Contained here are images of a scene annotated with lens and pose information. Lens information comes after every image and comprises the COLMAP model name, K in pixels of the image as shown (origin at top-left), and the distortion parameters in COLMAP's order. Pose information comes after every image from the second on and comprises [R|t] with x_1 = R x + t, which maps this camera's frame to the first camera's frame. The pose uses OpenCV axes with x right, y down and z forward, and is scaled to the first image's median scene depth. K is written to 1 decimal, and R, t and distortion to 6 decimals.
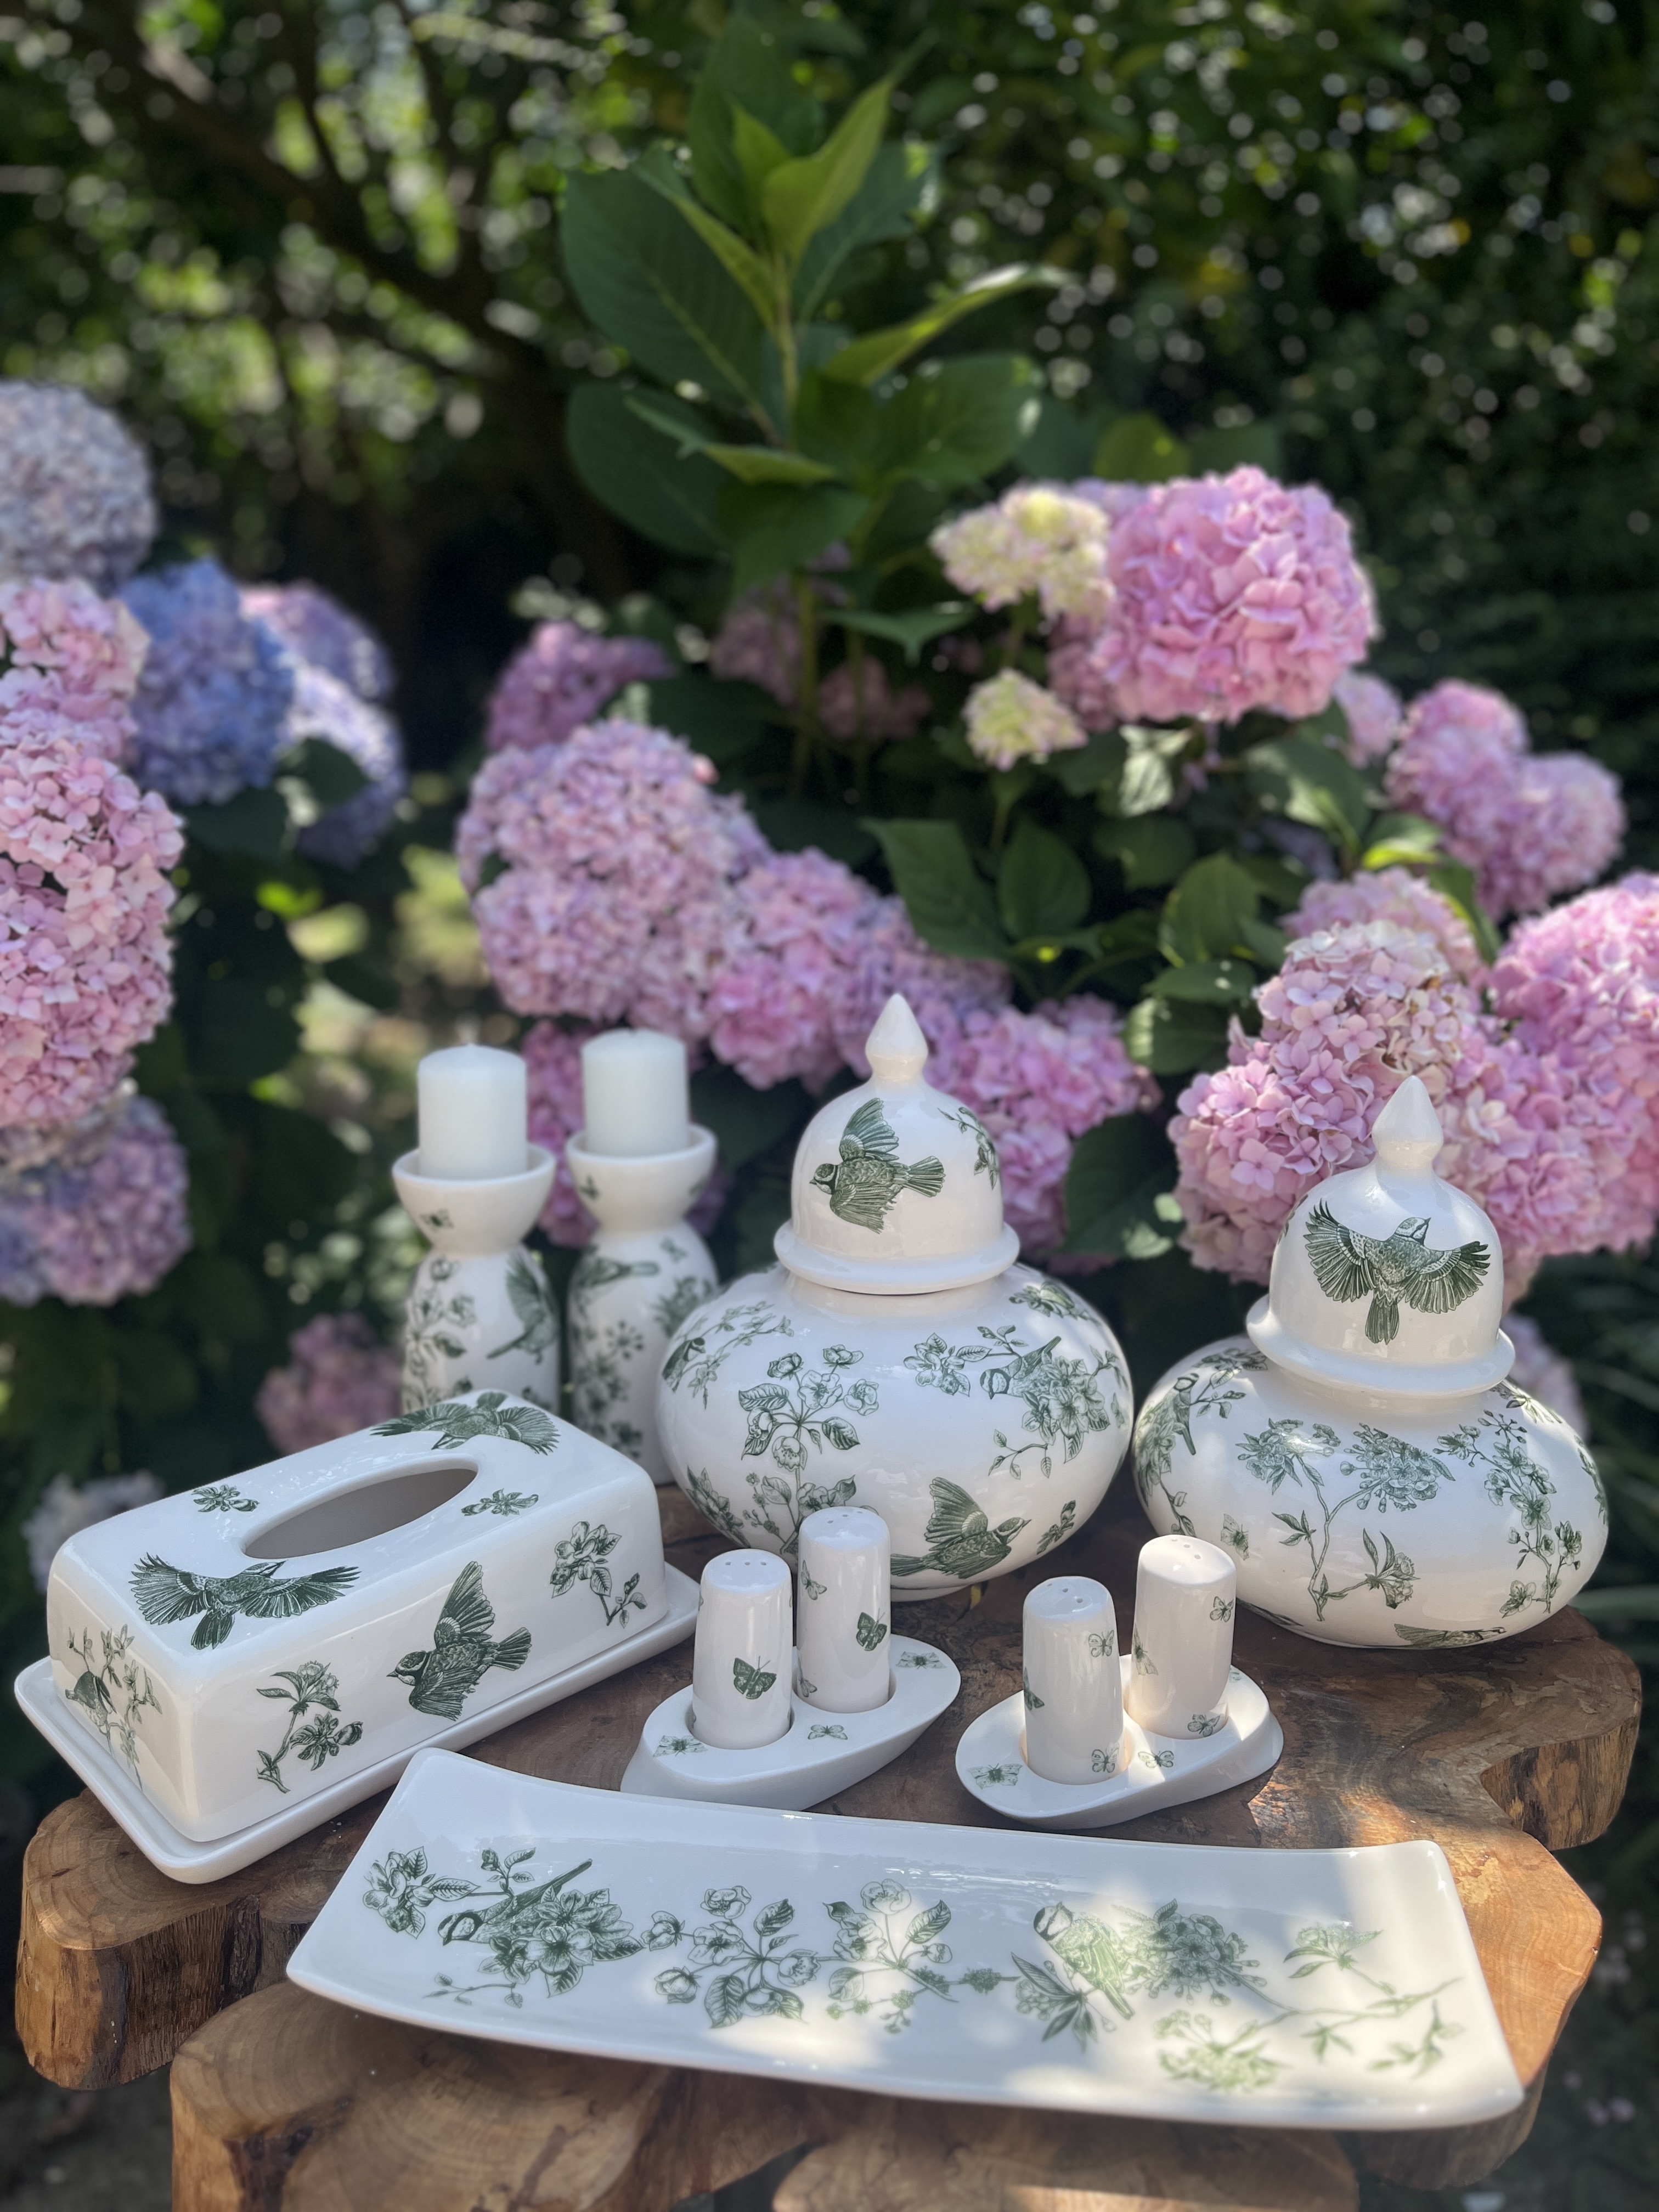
lens RADIAL K [[1666.5, 0, 820.3], [0, 1666.5, 1104.5], [0, 0, 1]] dist [0.071813, -0.119185]
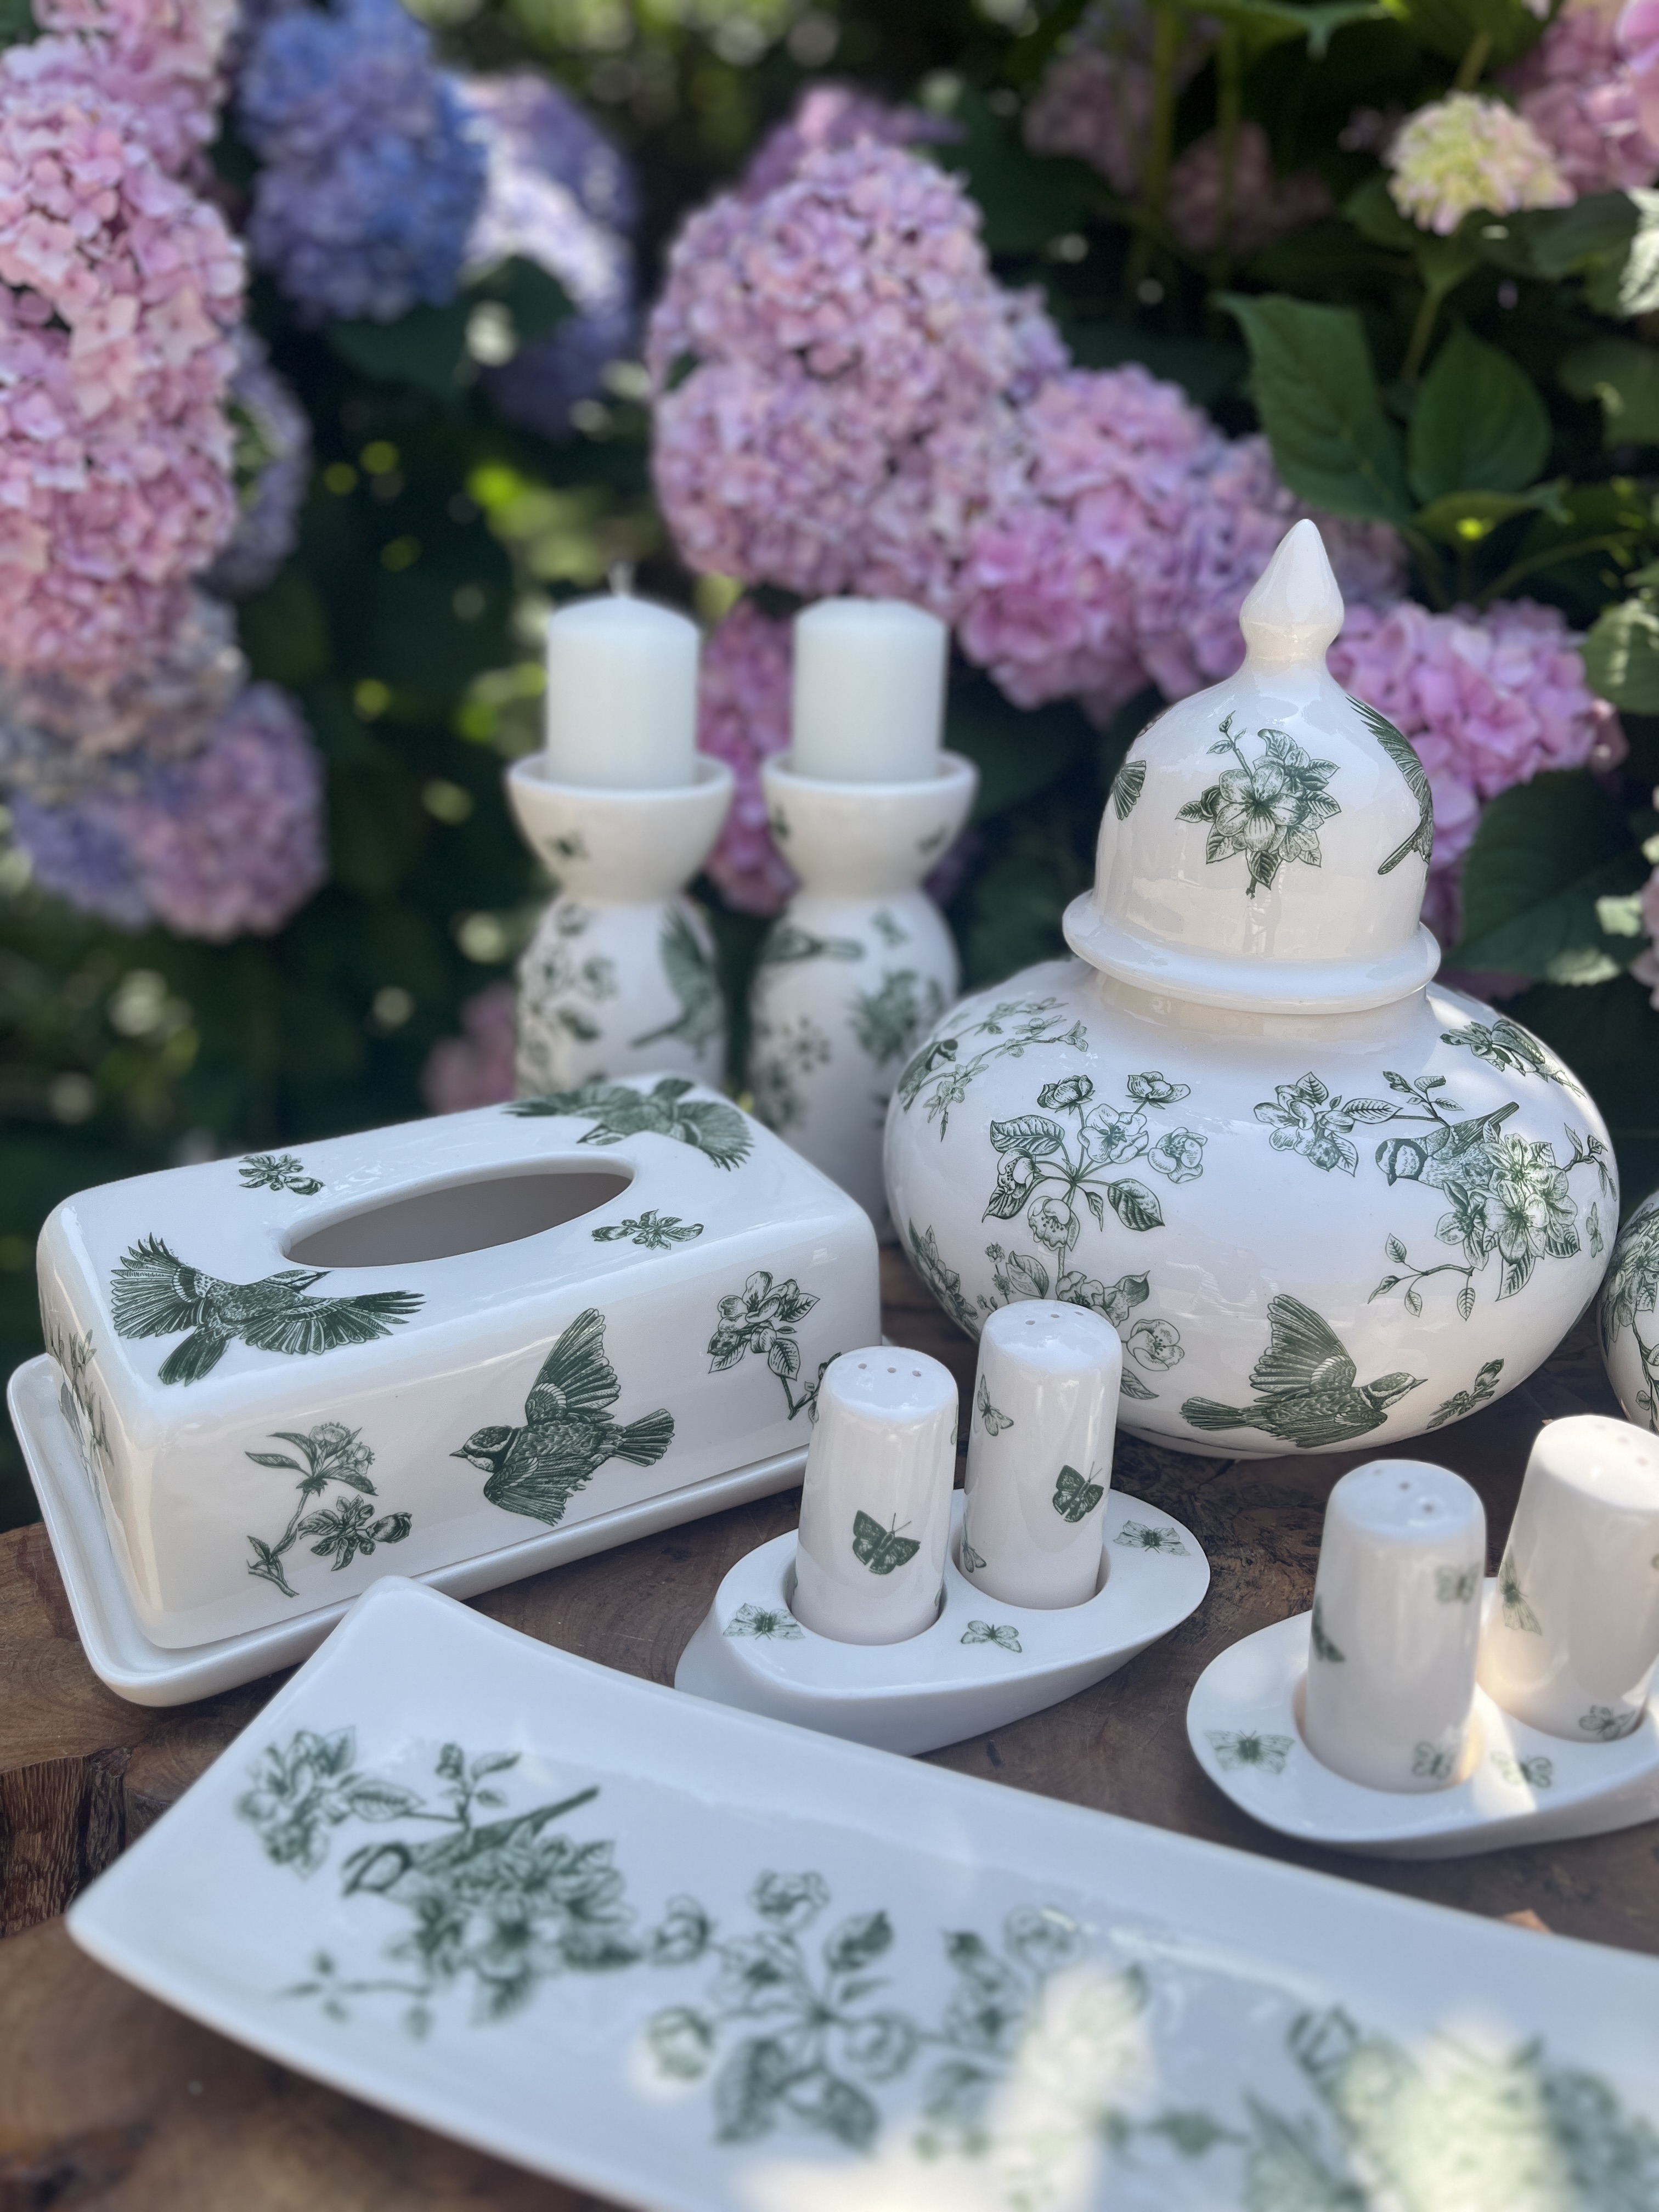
lens RADIAL K [[1691.6, 0, 829.5], [0, 1691.6, 1106.0], [0, 0, 1]] dist [-0.006684, -0.009109]
pose [[0.981063, 0.107250, -0.161286, 0.021889], [-0.081395, 0.983893, 0.159153, 0.063218], [0.175757, -0.143011, 0.973990, 0.332703]]
